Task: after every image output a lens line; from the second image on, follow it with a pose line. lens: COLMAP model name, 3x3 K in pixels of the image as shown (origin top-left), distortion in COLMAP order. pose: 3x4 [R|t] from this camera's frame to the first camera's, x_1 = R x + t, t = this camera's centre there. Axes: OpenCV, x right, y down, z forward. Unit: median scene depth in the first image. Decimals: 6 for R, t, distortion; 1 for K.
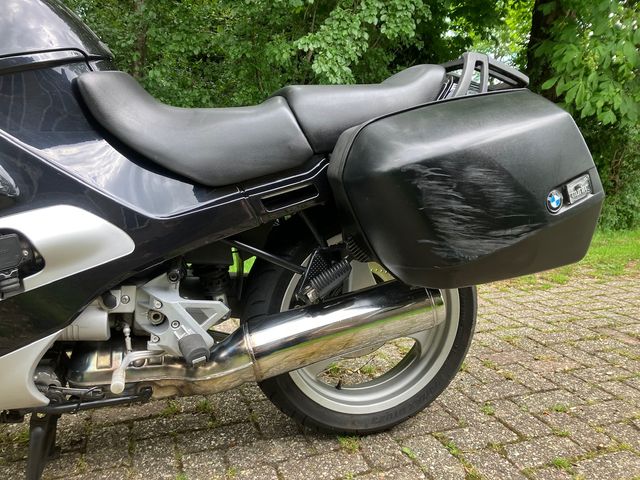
lens RADIAL K [[526.3, 0, 321.4], [0, 526.3, 236.1], [0, 0, 1]] dist [0.011241, -0.010427]
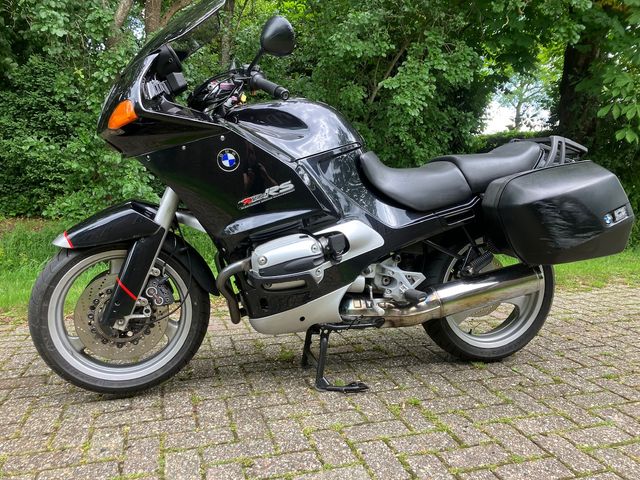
lens RADIAL K [[526.3, 0, 319.9], [0, 526.3, 235.5], [0, 0, 1]] dist [0.011241, -0.010427]
pose [[0.998918, 0.008630, -0.045707, -0.457620], [-0.010596, 0.999021, -0.042955, 0.074400], [0.045291, 0.043393, 0.998031, -0.853243]]
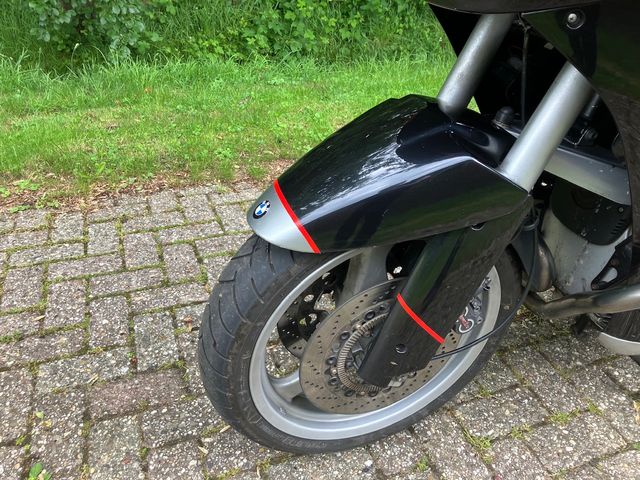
lens RADIAL K [[526.3, 0, 323.6], [0, 526.3, 239.5], [0, 0, 1]] dist [0.011241, -0.010427]
pose [[0.998422, 0.018100, 0.053159, -1.286816], [-0.038179, 0.912984, 0.406206, -0.217770], [-0.041181, -0.407594, 0.912234, 0.105991]]
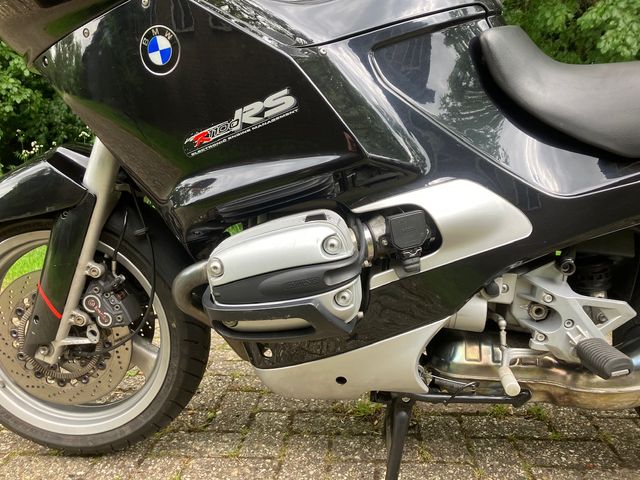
lens RADIAL K [[526.3, 0, 319.7], [0, 526.3, 243.9], [0, 0, 1]] dist [0.011241, -0.010427]
pose [[0.909337, 0.055614, -0.412327, -0.286236], [-0.038234, 0.998003, 0.050290, 0.012276], [0.414300, -0.029966, 0.909647, 0.066321]]
